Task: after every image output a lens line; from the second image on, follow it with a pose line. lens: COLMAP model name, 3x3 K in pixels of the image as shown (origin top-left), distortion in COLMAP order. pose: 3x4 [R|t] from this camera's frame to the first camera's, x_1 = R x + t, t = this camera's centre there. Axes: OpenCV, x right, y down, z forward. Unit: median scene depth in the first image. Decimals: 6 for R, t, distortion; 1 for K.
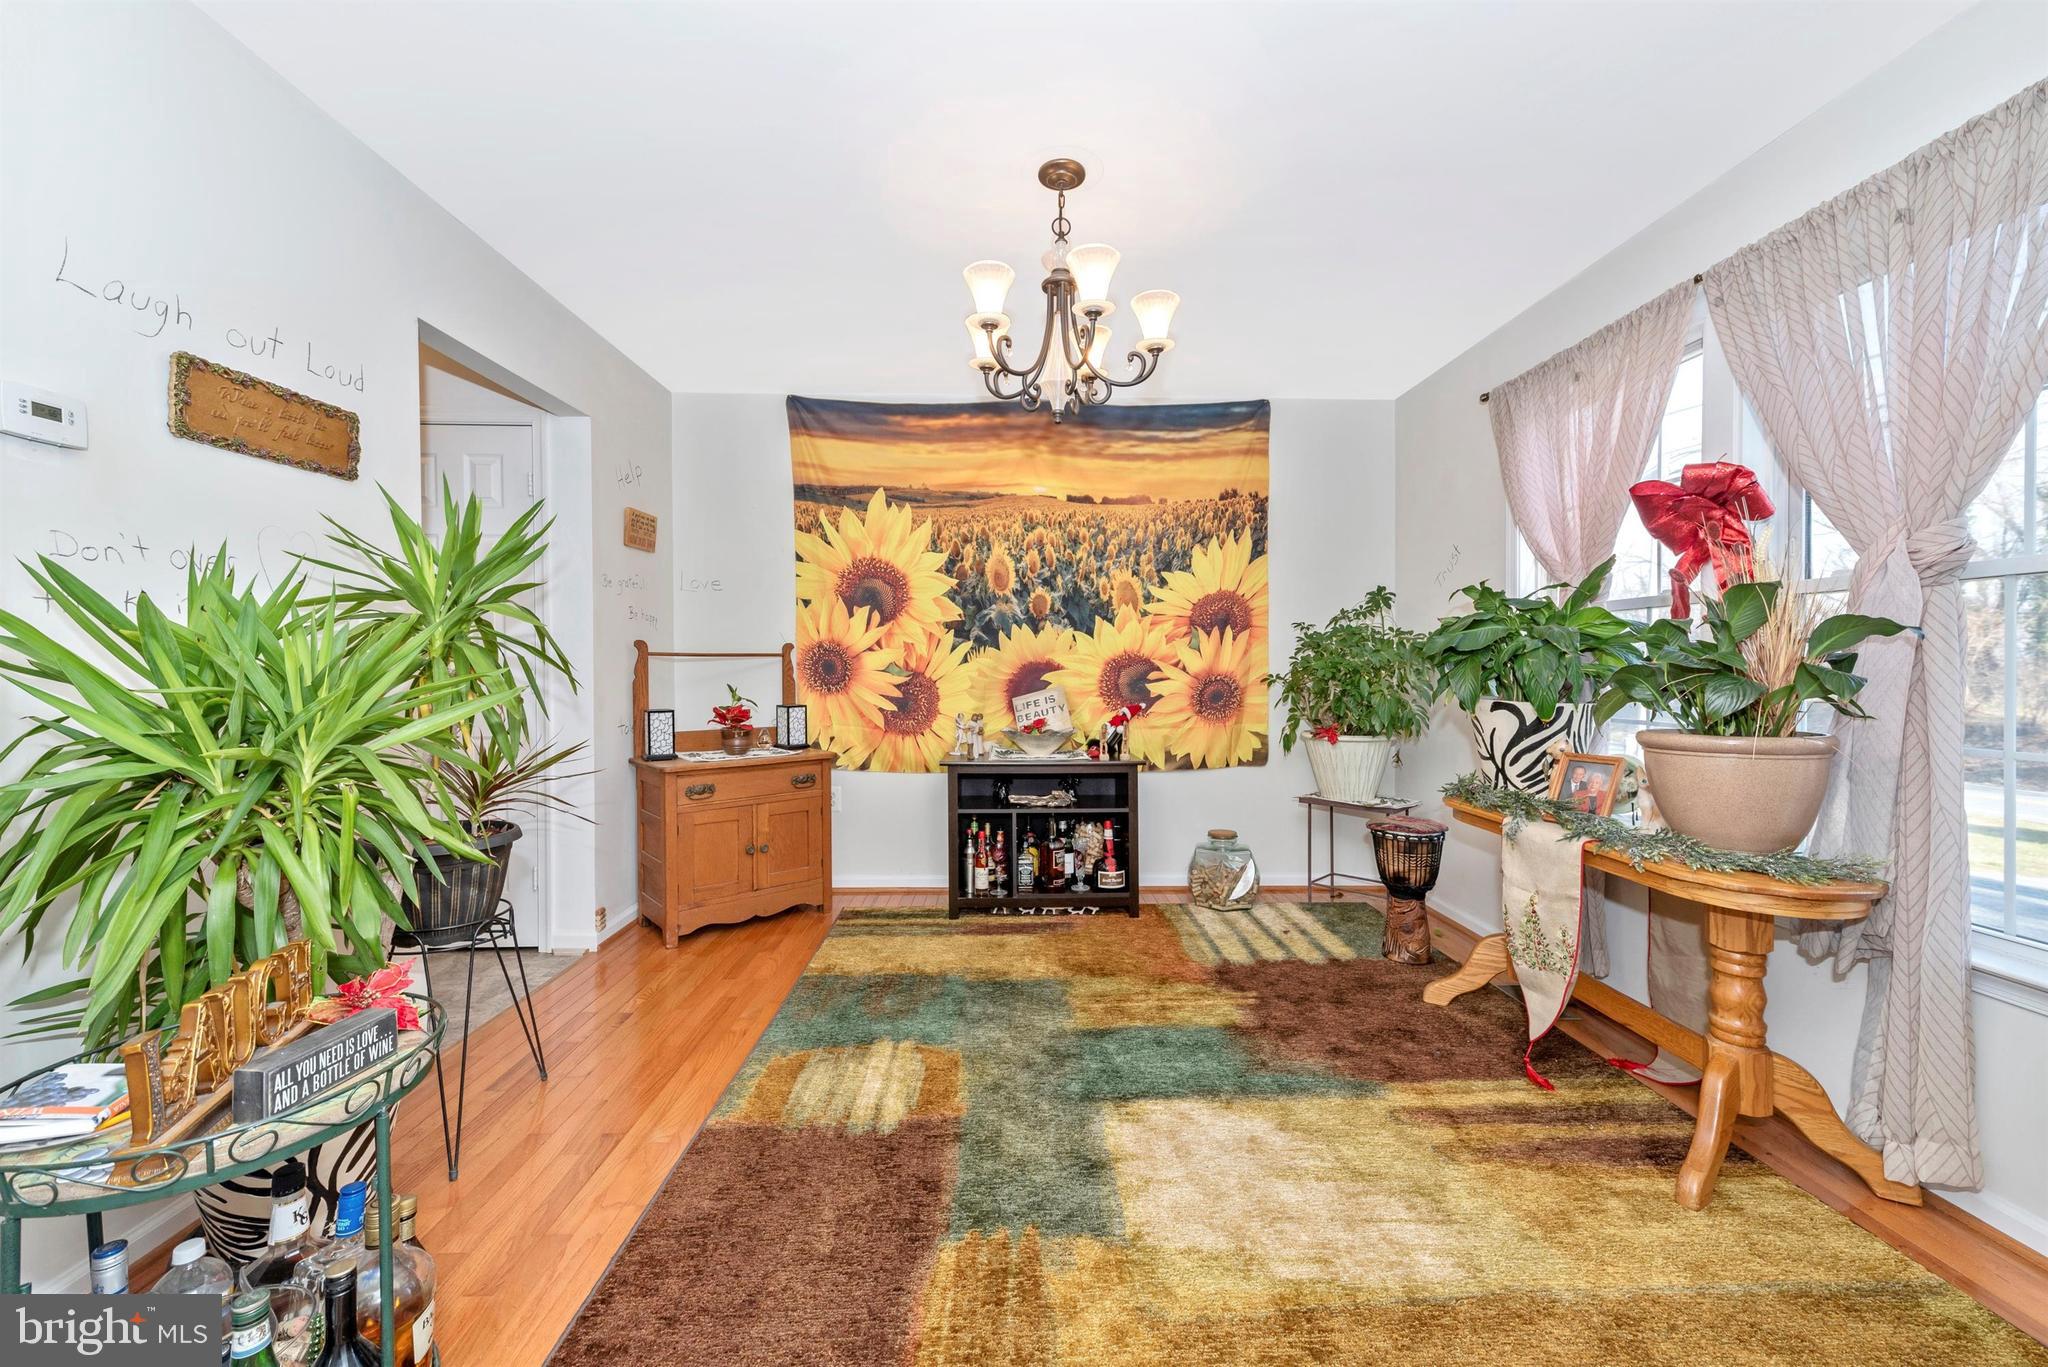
lens RADIAL K [[805.8, 0, 1032.8], [0, 805.8, 672.3], [0, 0, 1]] dist [0.012013, -0.003001]
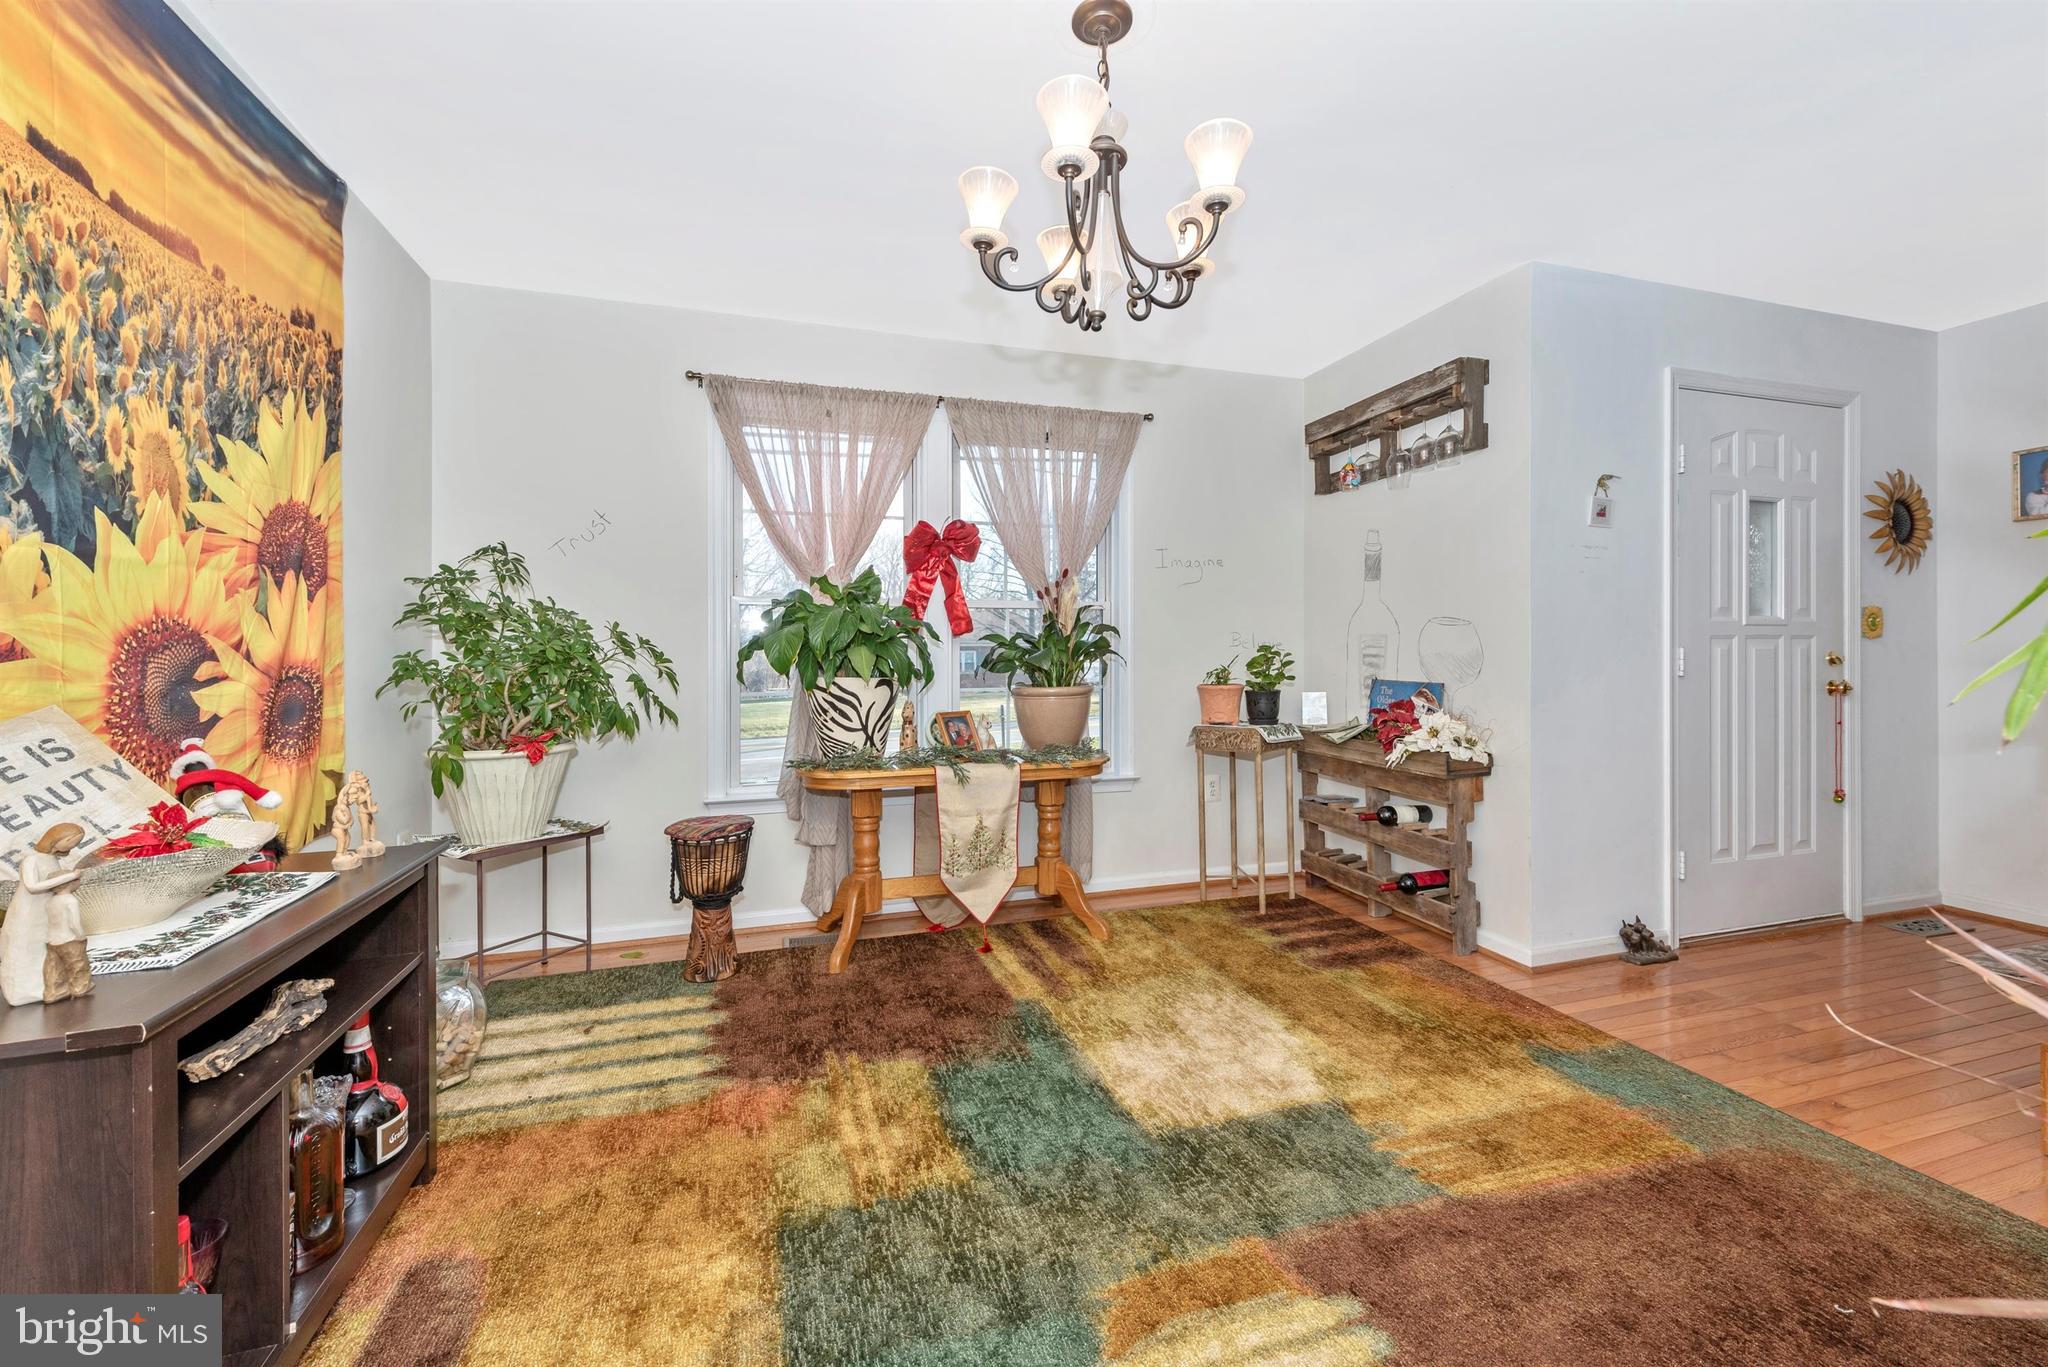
lens RADIAL K [[805.8, 0, 1006.0], [0, 805.8, 646.8], [0, 0, 1]] dist [0.012013, -0.003001]
pose [[-0.266453, 0.008744, 0.963808, -0.419882], [0.013935, 0.999889, -0.005219, -0.001016], [-0.963747, 0.012040, -0.266545, 0.784508]]
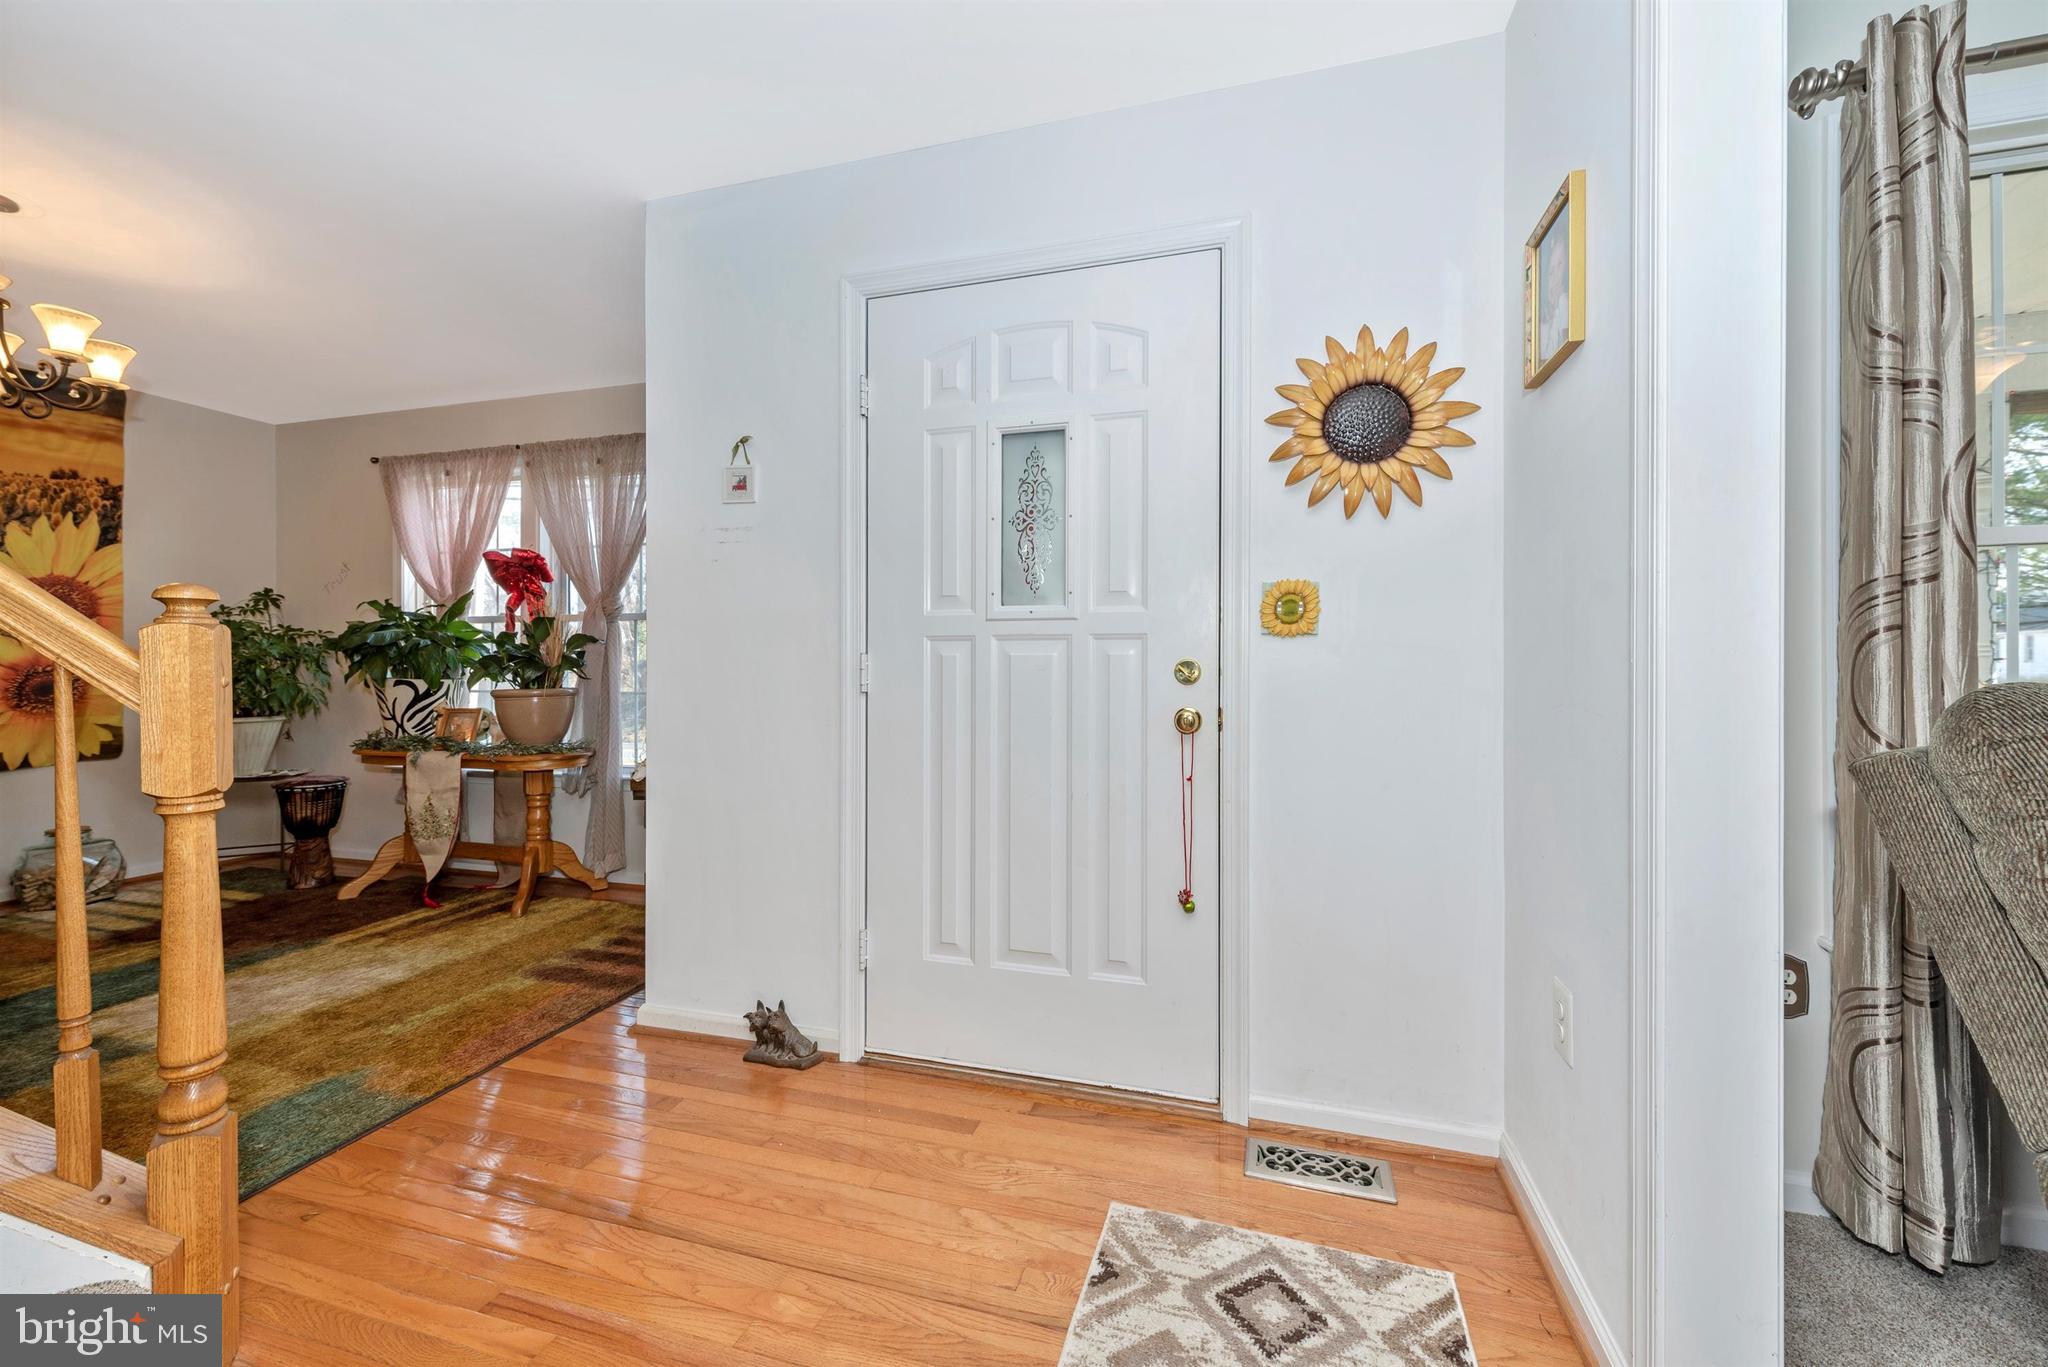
lens RADIAL K [[805.8, 0, 1019.9], [0, 805.8, 664.5], [0, 0, 1]] dist [0.012013, -0.003001]
pose [[0.317015, 0.004314, 0.948411, -0.339549], [0.006800, 0.999954, -0.006821, 0.017868], [-0.948396, 0.008611, 0.316971, -0.398532]]
